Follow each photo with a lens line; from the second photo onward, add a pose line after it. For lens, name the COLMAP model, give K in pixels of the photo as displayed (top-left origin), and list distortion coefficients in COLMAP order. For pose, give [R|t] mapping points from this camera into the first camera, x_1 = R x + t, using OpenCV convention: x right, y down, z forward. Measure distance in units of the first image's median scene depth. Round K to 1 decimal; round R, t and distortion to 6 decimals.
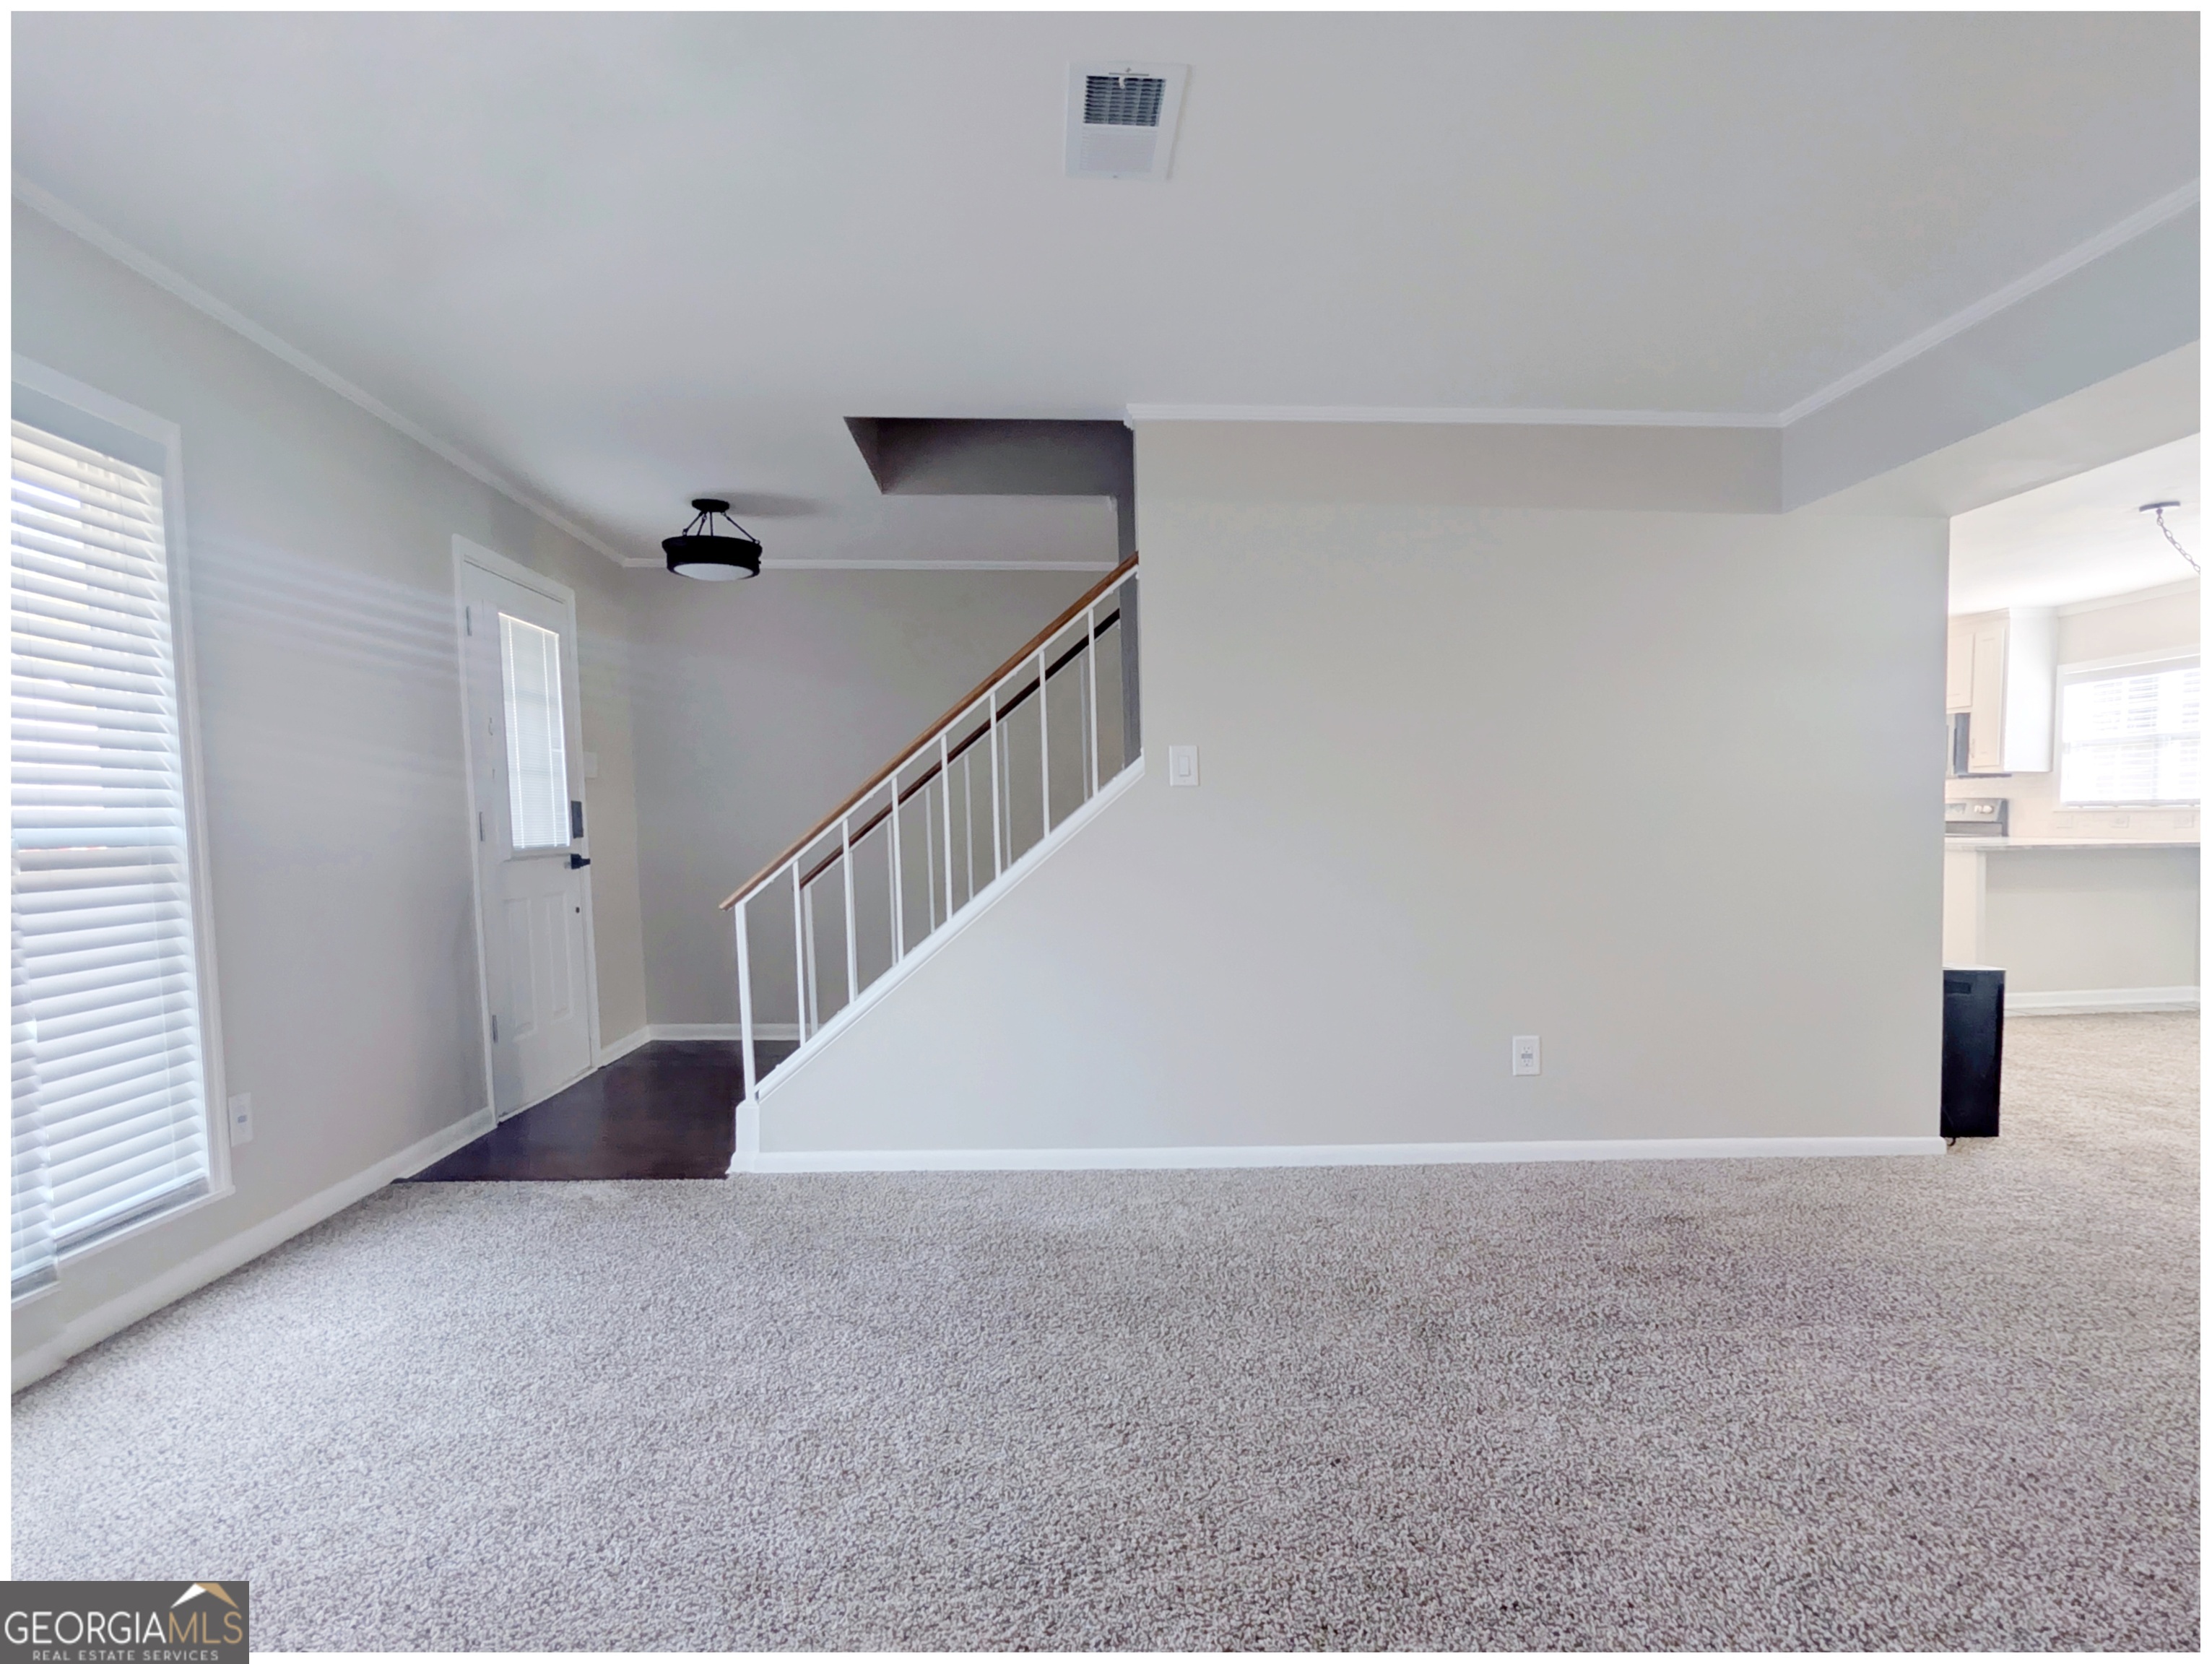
lens RADIAL K [[837.3, 0, 1103.4], [0, 837.3, 888.3], [0, 0, 1]] dist [-0.000517, -0.000089]
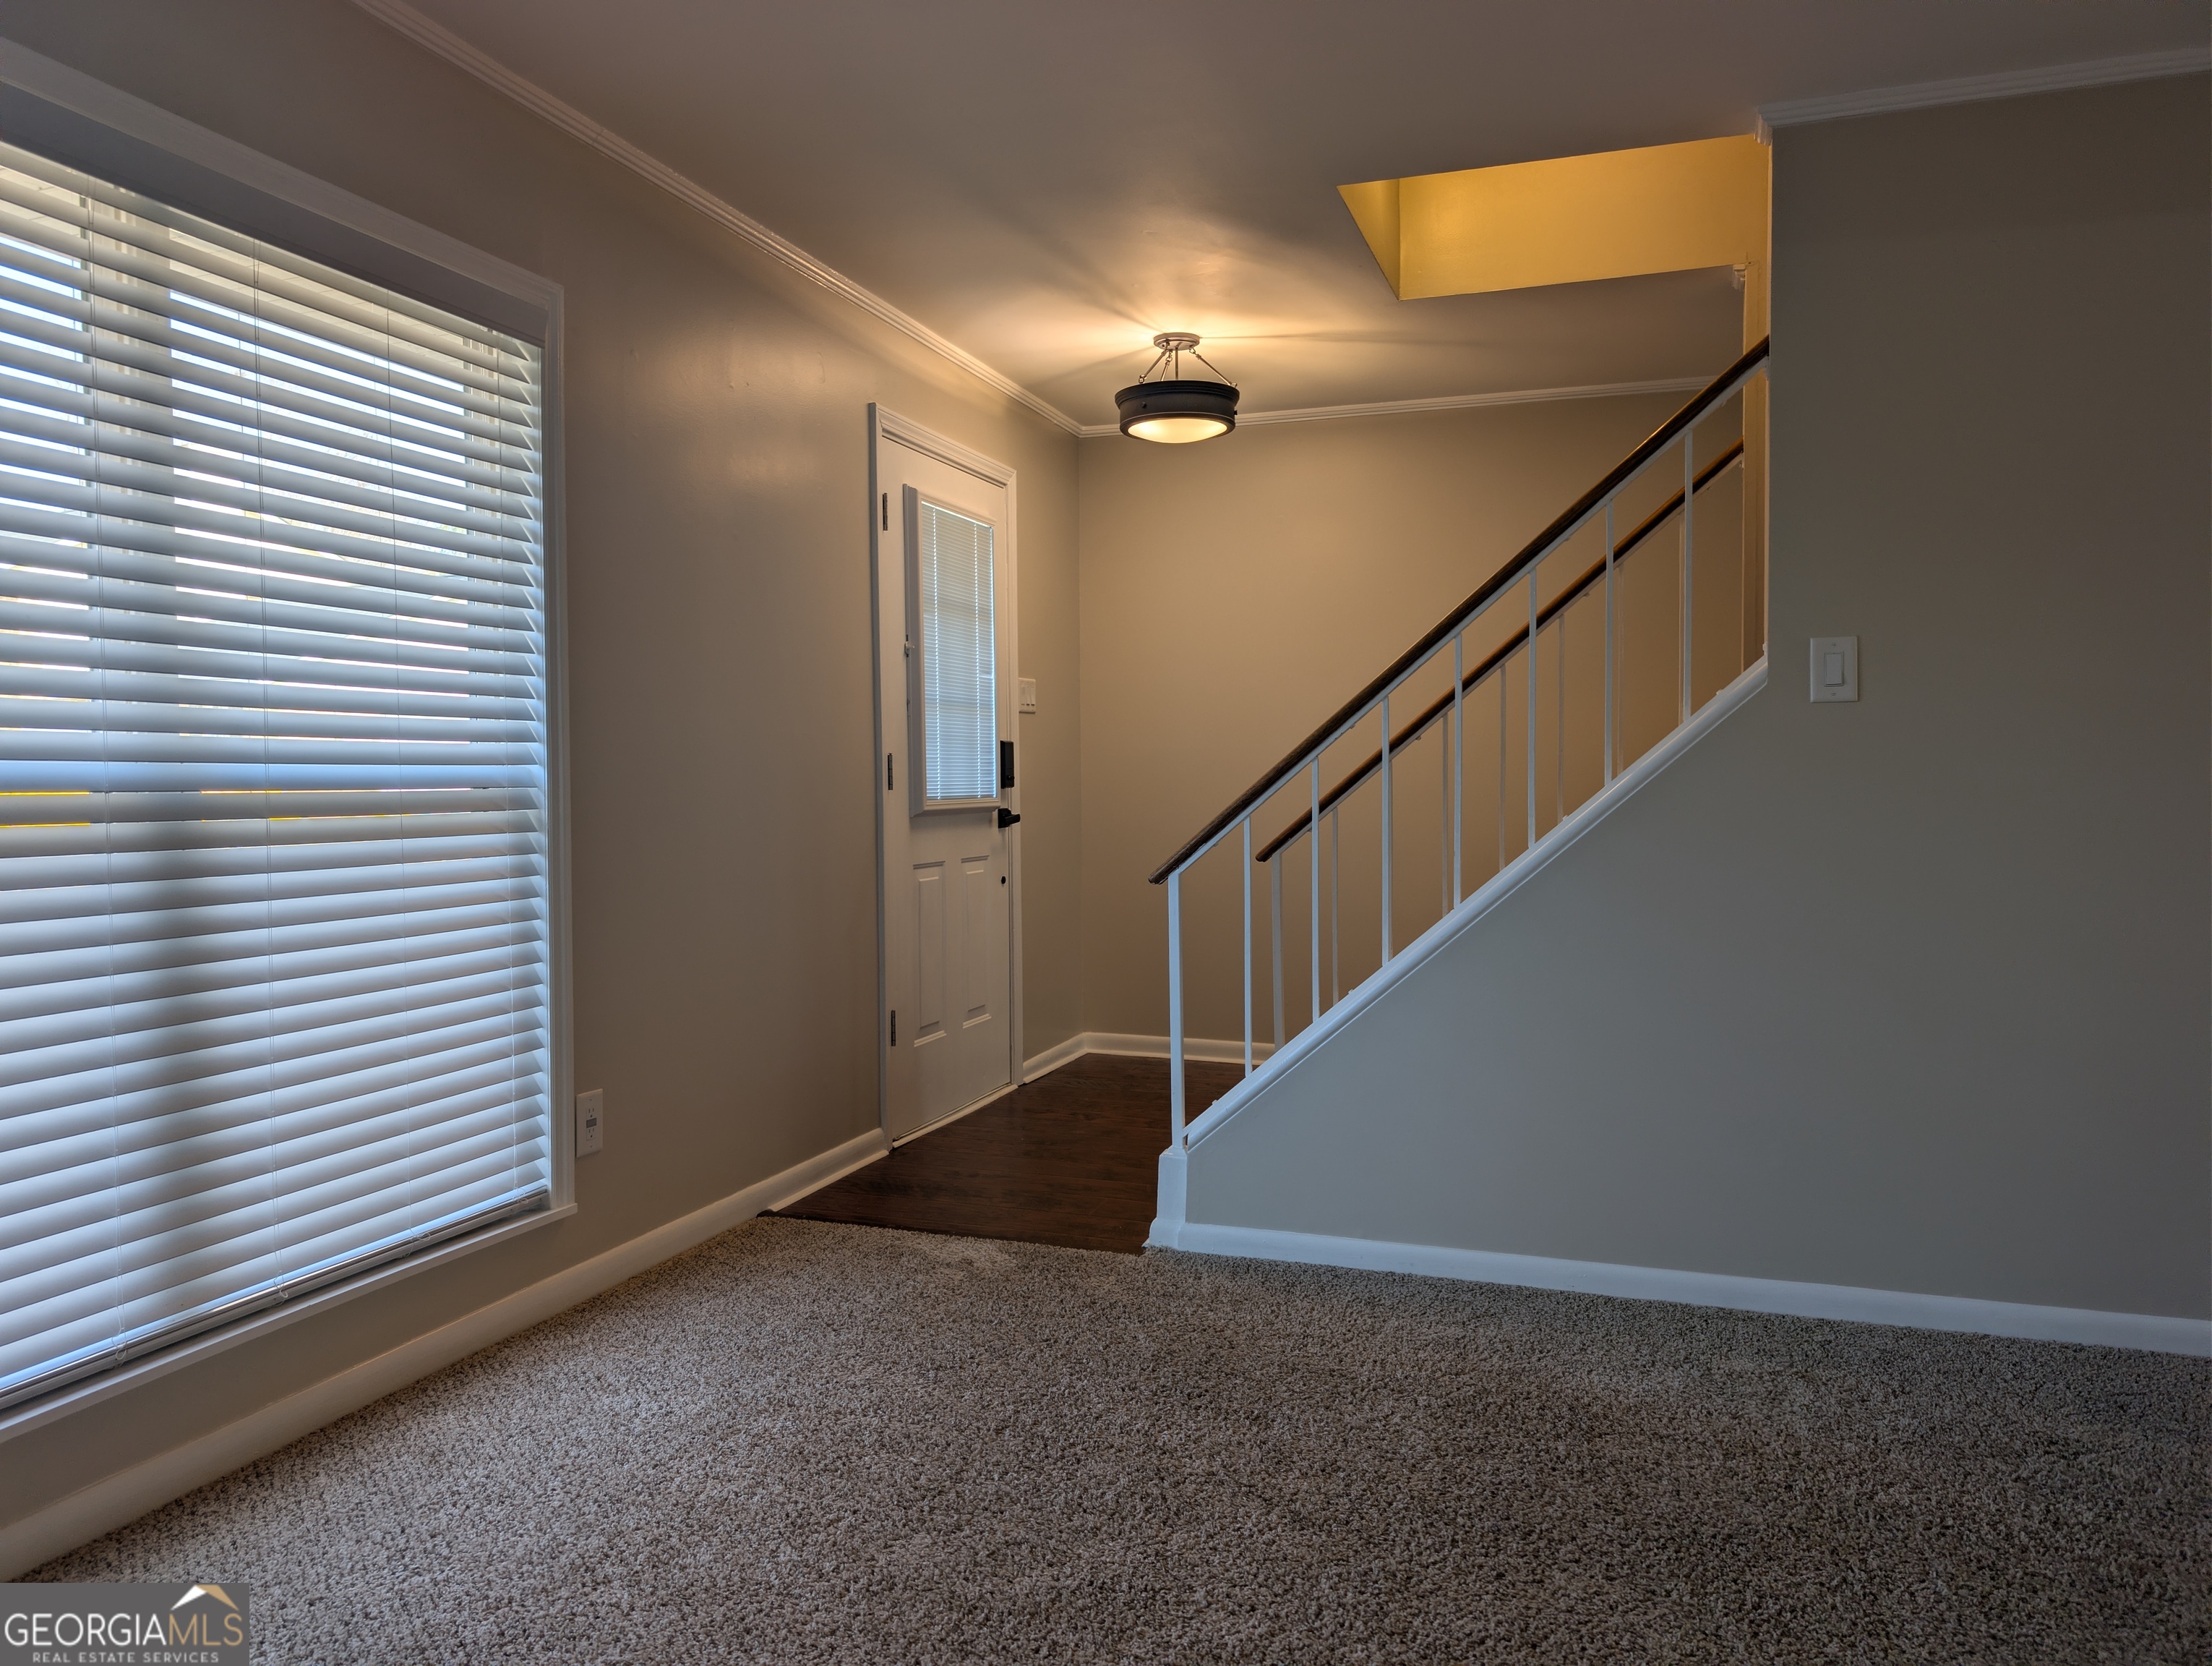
lens RADIAL K [[1588.3, 0, 1106.0], [0, 1588.3, 833.0], [0, 0, 1]] dist [0.013535, -0.006144]
pose [[0.964232, 0.022039, -0.264143, -0.121549], [-0.020293, 0.999750, 0.009337, -0.027040], [0.264283, -0.003643, 0.964438, -0.314474]]
